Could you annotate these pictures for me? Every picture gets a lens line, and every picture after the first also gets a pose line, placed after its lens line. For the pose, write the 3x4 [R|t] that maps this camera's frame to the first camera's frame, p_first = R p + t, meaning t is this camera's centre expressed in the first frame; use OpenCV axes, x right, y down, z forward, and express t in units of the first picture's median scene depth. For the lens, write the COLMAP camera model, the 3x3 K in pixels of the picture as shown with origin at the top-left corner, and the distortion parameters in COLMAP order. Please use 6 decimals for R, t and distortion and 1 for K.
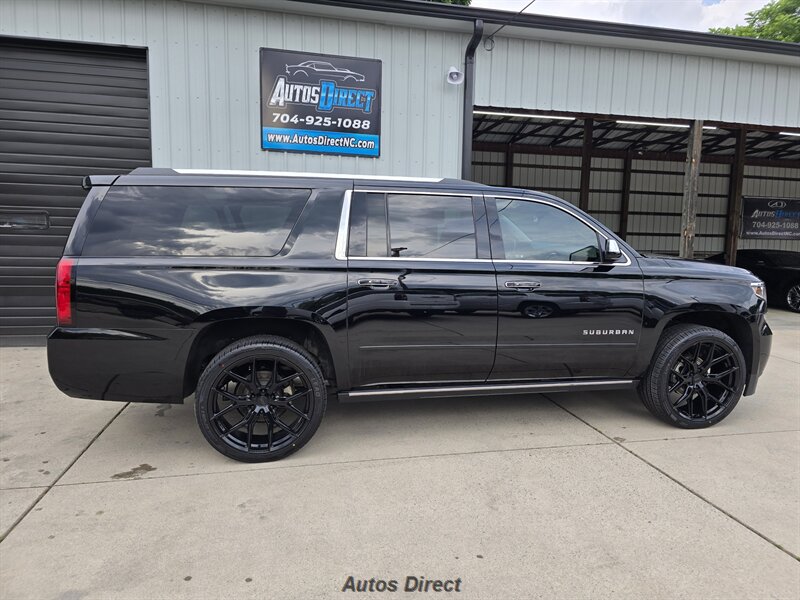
lens RADIAL K [[537.3, 0, 406.2], [0, 537.3, 302.4], [0, 0, 1]] dist [0.071865, -0.065700]
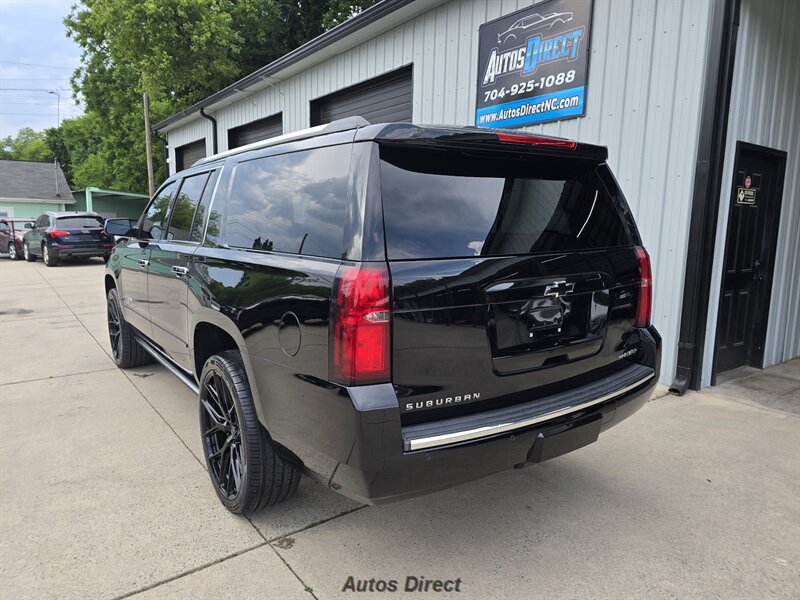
lens RADIAL K [[537.3, 0, 396.1], [0, 537.3, 295.8], [0, 0, 1]] dist [0.071865, -0.065700]
pose [[0.406895, 0.110869, -0.906722, 0.574860], [-0.111177, 0.991239, 0.071312, -0.050255], [0.906684, 0.071790, 0.415656, 0.494284]]
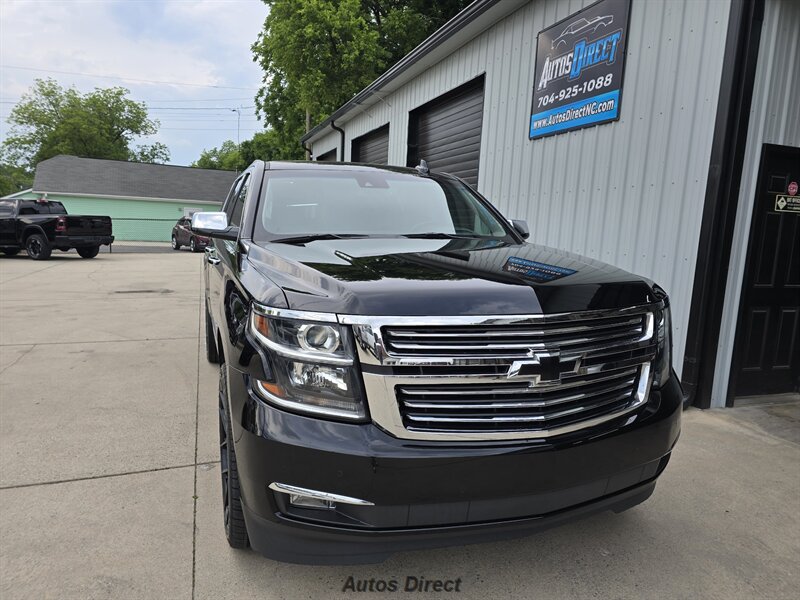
lens RADIAL K [[537.3, 0, 397.0], [0, 537.3, 298.8], [0, 0, 1]] dist [0.071865, -0.065700]
pose [[0.128766, 0.123080, -0.984007, 0.692477], [-0.150644, 0.983180, 0.103264, -0.065577], [0.980166, 0.134938, 0.145142, 0.663224]]
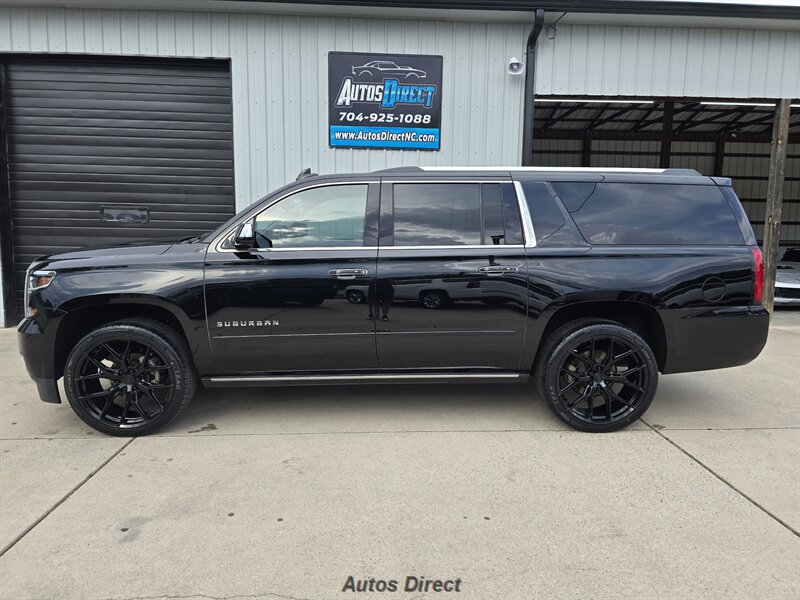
lens RADIAL K [[537.3, 0, 401.2], [0, 537.3, 295.6], [0, 0, 1]] dist [0.071865, -0.065700]
pose [[0.986711, 0.011685, -0.162062, 0.051155], [-0.011402, 0.999931, 0.002680, 0.008585], [0.162082, -0.000797, 0.986777, -0.034783]]
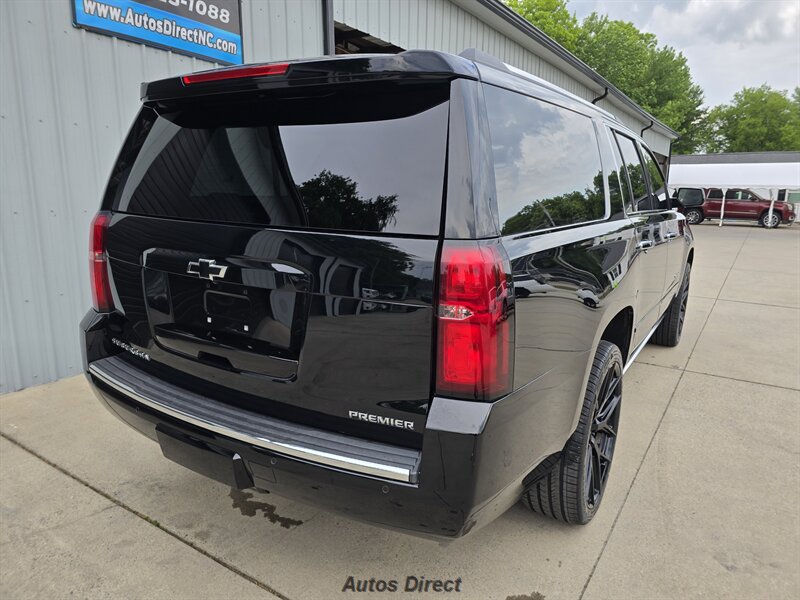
lens RADIAL K [[542.6, 0, 409.1], [0, 542.6, 304.5], [0, 0, 1]] dist [0.056353, -0.051572]
pose [[0.703681, -0.153408, 0.693757, -0.458920], [0.084367, 0.987546, 0.132798, -0.045219], [-0.705489, -0.034917, 0.707860, 0.347506]]
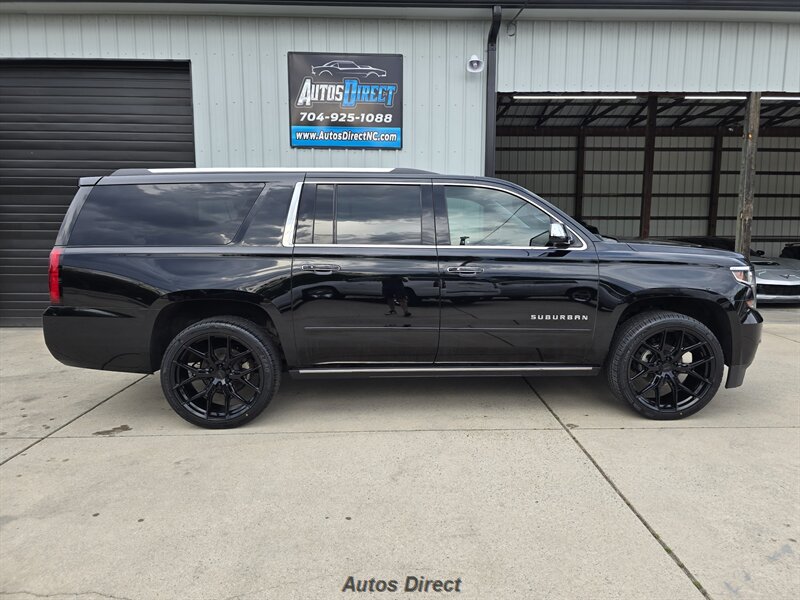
lens RADIAL K [[537.3, 0, 410.7], [0, 537.3, 299.1], [0, 0, 1]] dist [0.071865, -0.065700]
pose [[0.981975, 0.005729, -0.188926, 0.170763], [-0.003957, 0.999945, 0.009755, 0.007601], [0.188972, -0.008832, 0.981943, -0.011711]]
